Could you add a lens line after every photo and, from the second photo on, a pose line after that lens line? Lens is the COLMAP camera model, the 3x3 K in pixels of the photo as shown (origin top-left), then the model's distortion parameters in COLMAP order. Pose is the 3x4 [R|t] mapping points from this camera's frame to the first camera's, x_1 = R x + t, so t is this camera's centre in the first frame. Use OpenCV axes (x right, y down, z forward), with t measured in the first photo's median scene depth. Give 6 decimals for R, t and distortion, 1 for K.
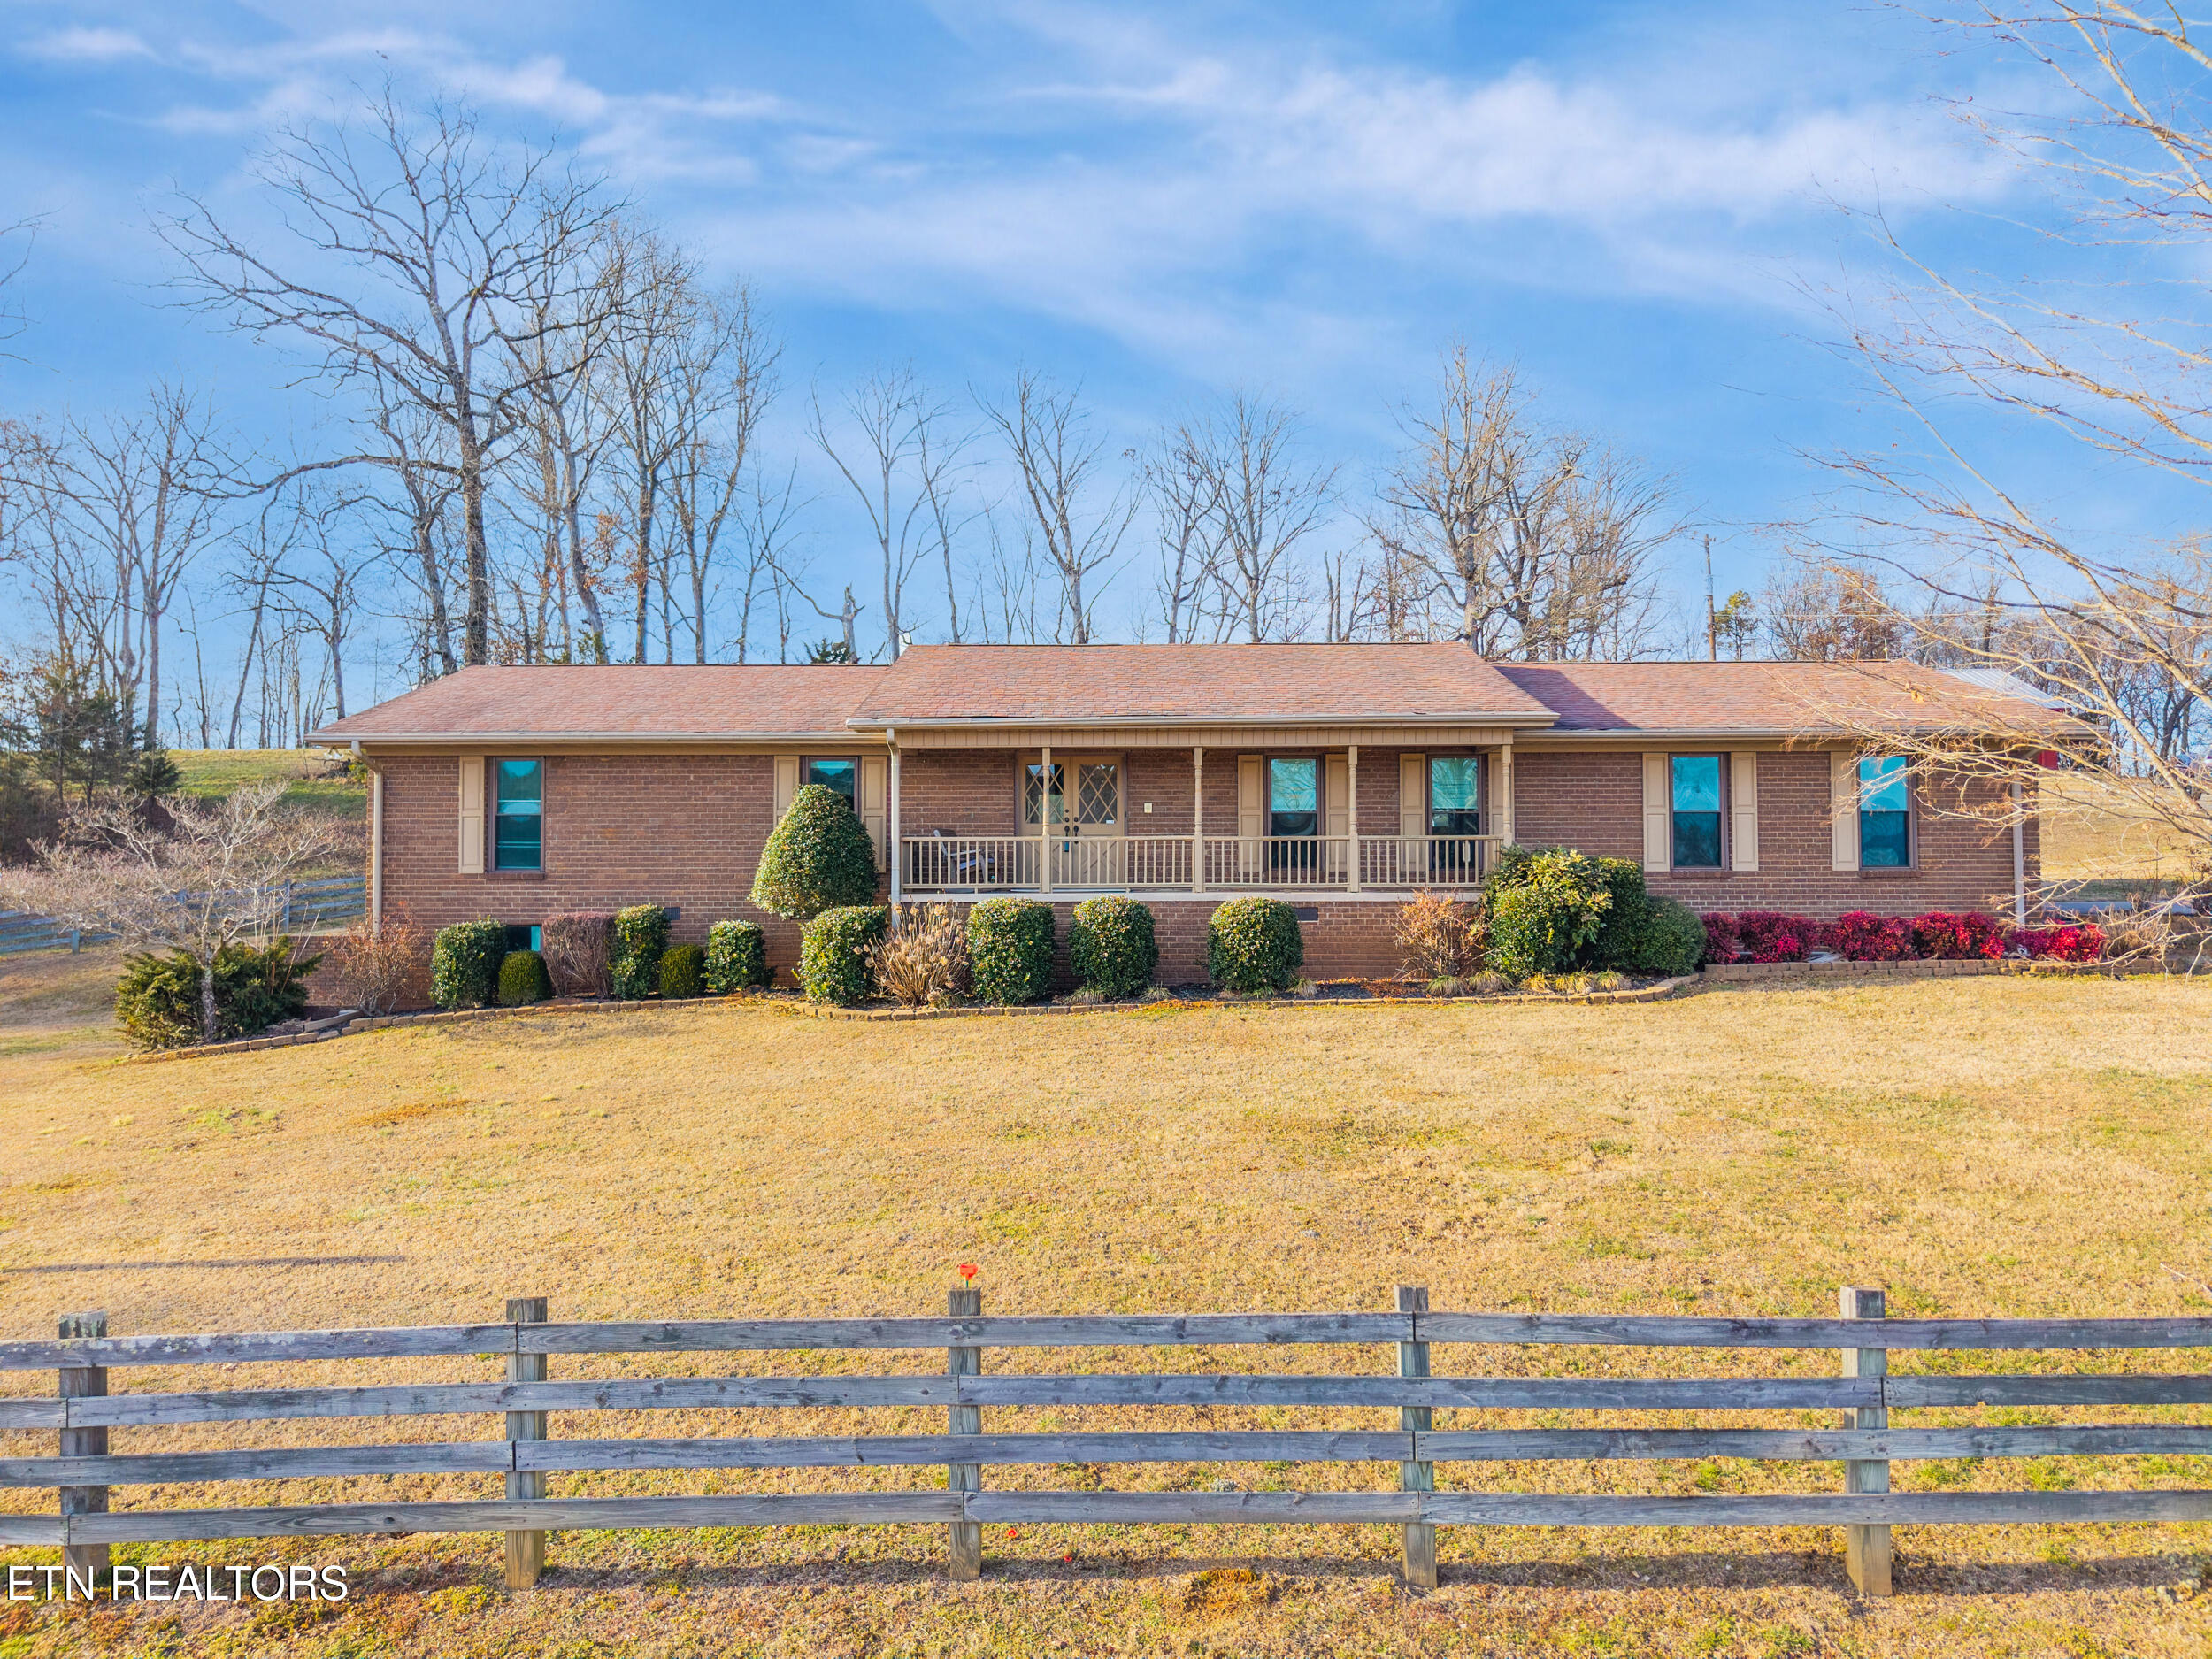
lens RADIAL K [[1410.0, 0, 1106.0], [0, 1410.0, 829.5], [0, 0, 1]] dist [-0.001941, -0.002823]
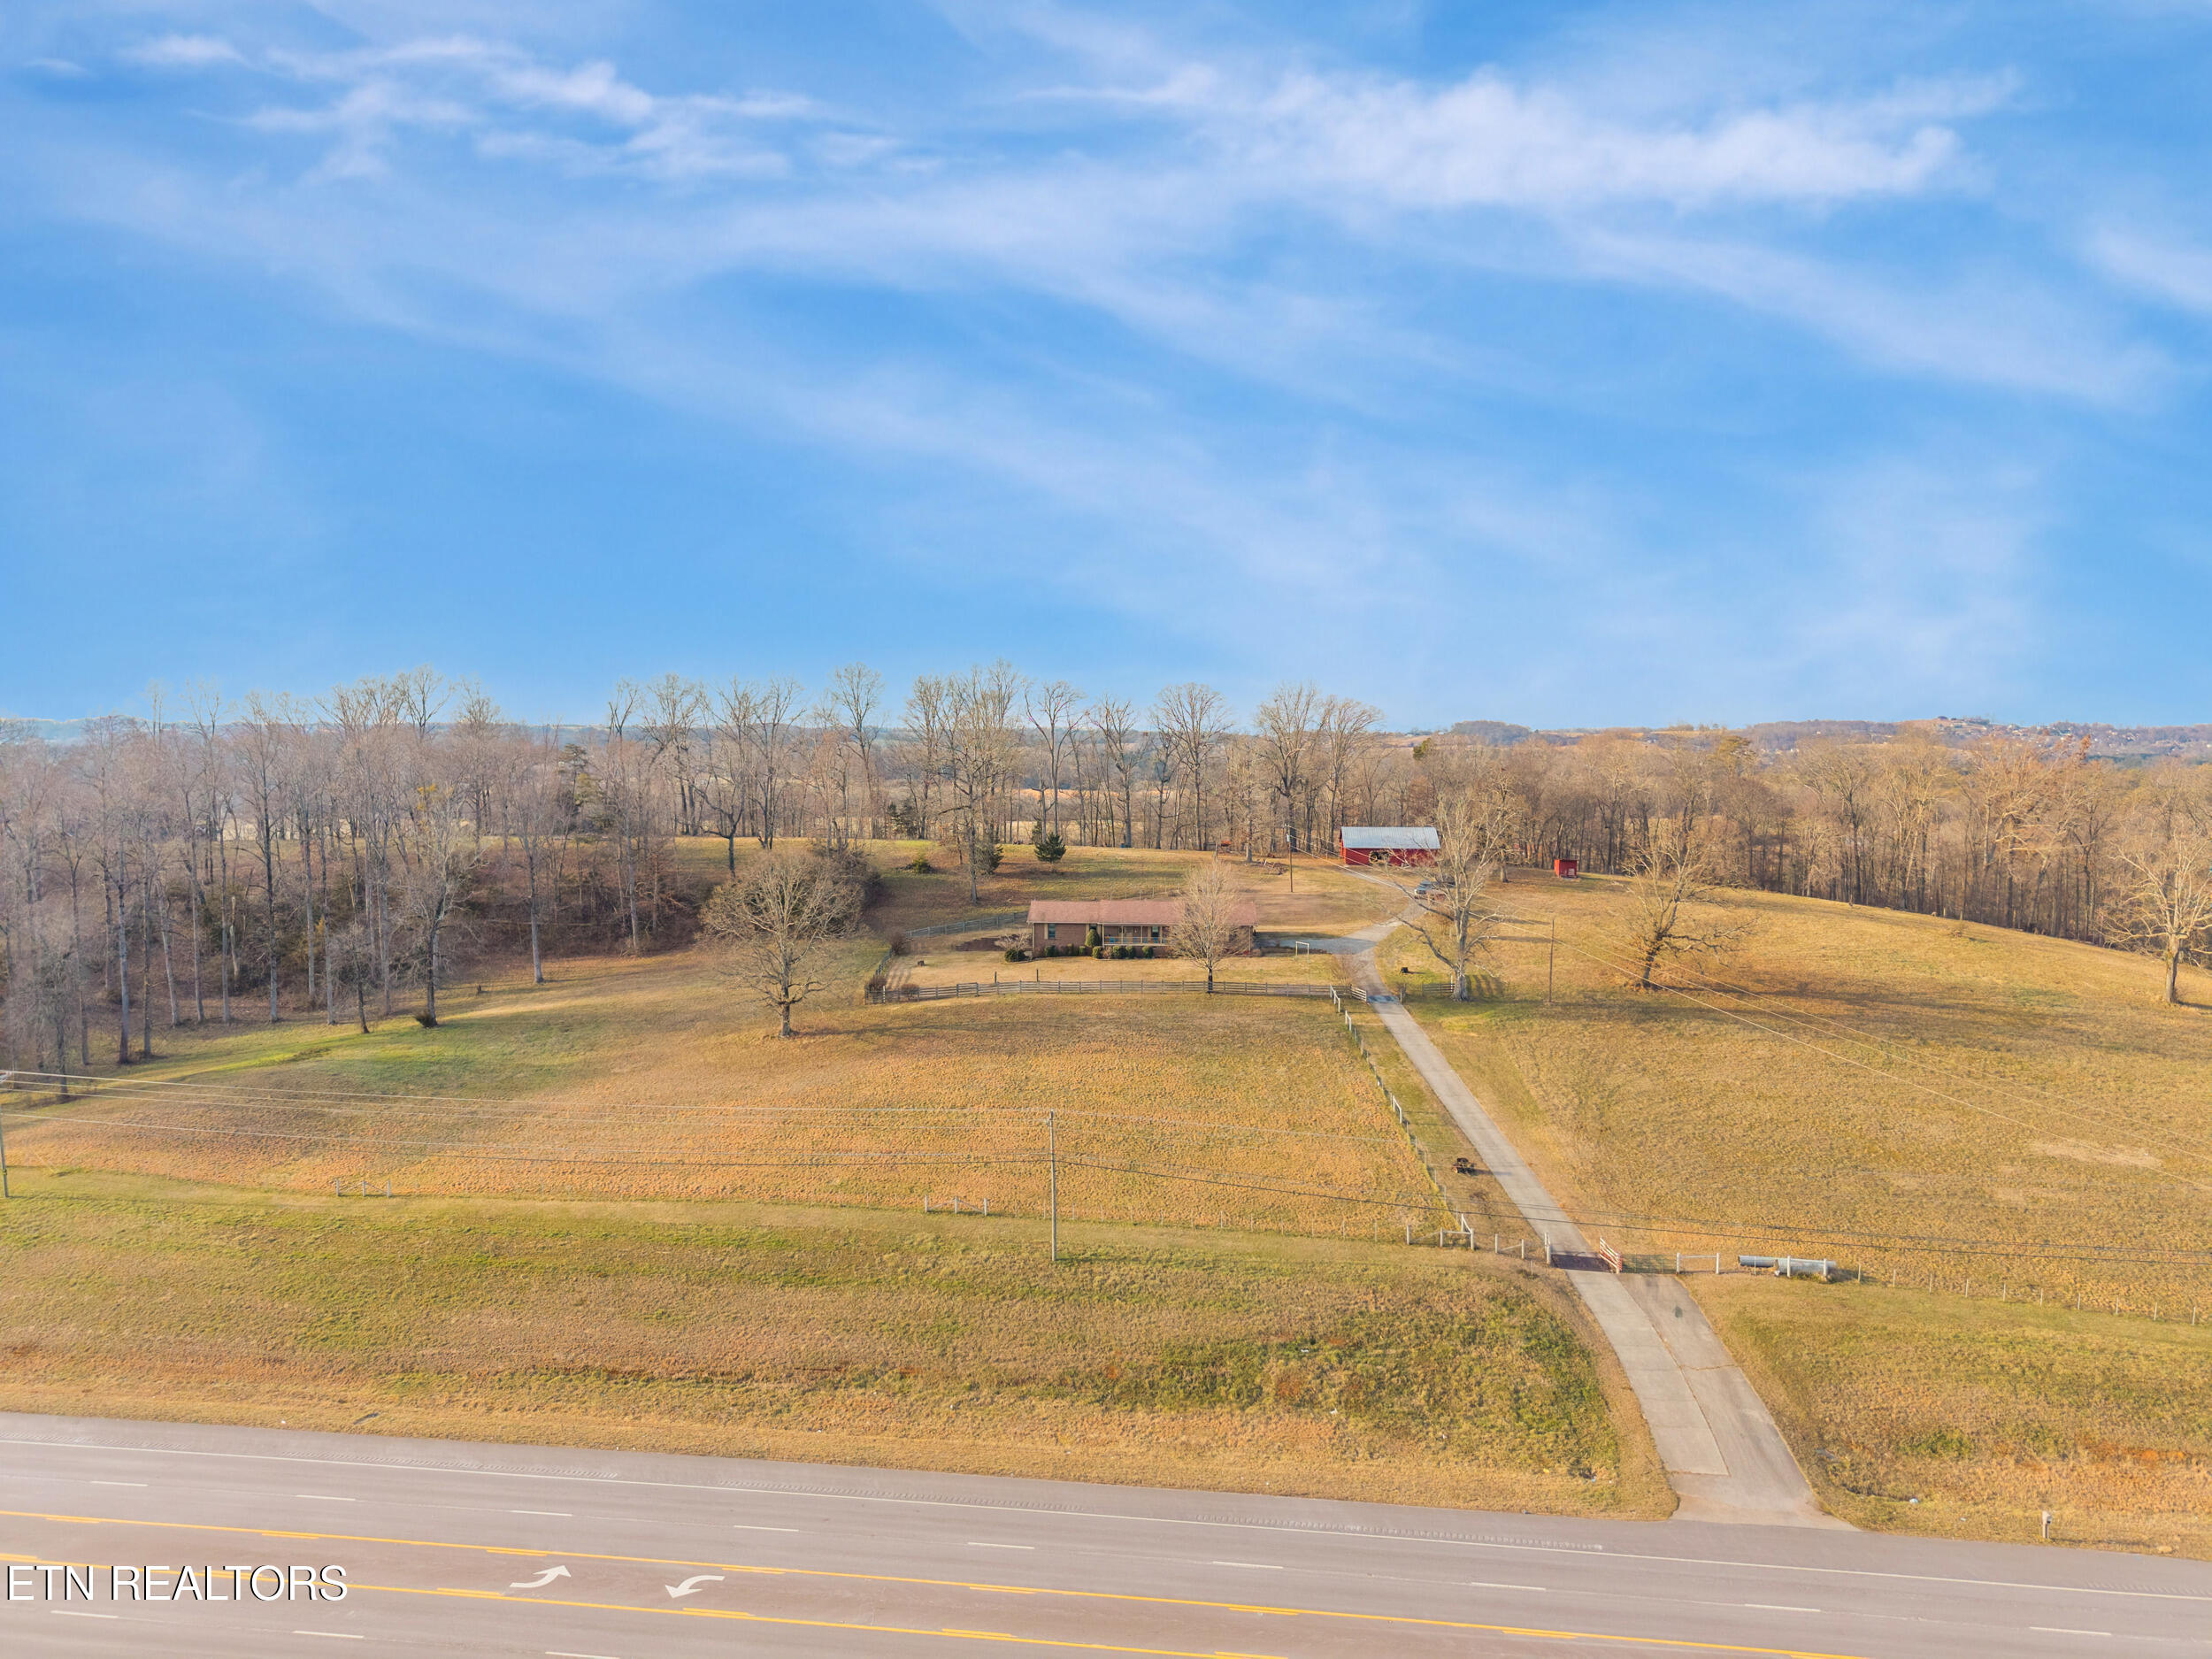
lens RADIAL K [[1410.0, 0, 1106.0], [0, 1410.0, 829.5], [0, 0, 1]] dist [-0.001941, -0.002823]
pose [[0.999995, 0.000369, 0.003161, -0.003269], [-0.000581, 0.997736, 0.067254, -0.023173], [-0.003129, -0.067255, 0.997731, -0.141443]]
